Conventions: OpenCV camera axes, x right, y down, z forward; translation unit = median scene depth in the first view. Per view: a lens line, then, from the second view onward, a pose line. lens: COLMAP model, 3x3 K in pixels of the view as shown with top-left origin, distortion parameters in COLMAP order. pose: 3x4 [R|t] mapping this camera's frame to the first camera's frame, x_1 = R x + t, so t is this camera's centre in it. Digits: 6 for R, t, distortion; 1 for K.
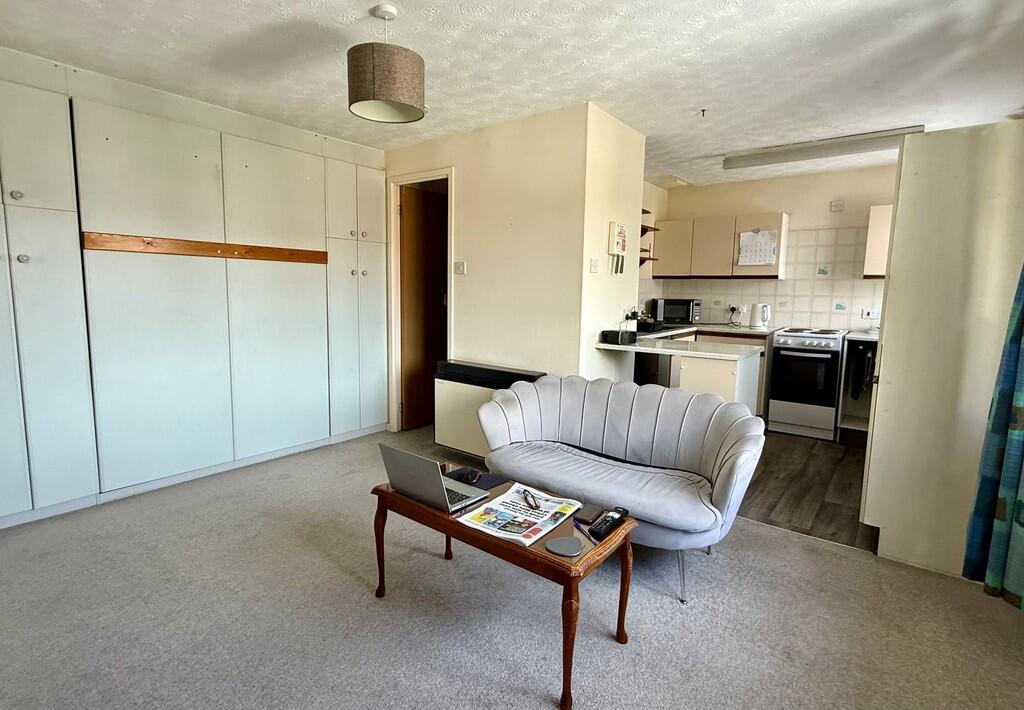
lens RADIAL K [[503.6, 0, 507.2], [0, 503.6, 347.8], [0, 0, 1]] dist [-0.002653, 0.000451]
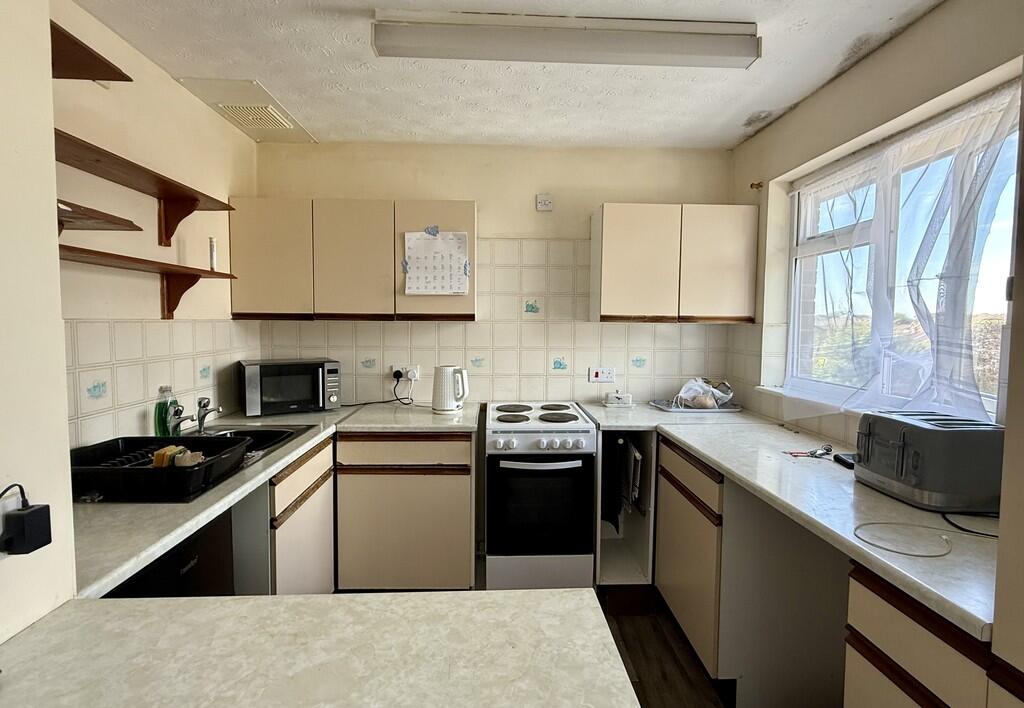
lens RADIAL K [[503.6, 0, 508.5], [0, 503.6, 353.3], [0, 0, 1]] dist [-0.002653, 0.000451]
pose [[0.766866, -0.046858, 0.640095, 0.209948], [0.080597, 0.996467, -0.023614, -0.084304], [-0.636727, 0.069698, 0.767933, 0.548435]]
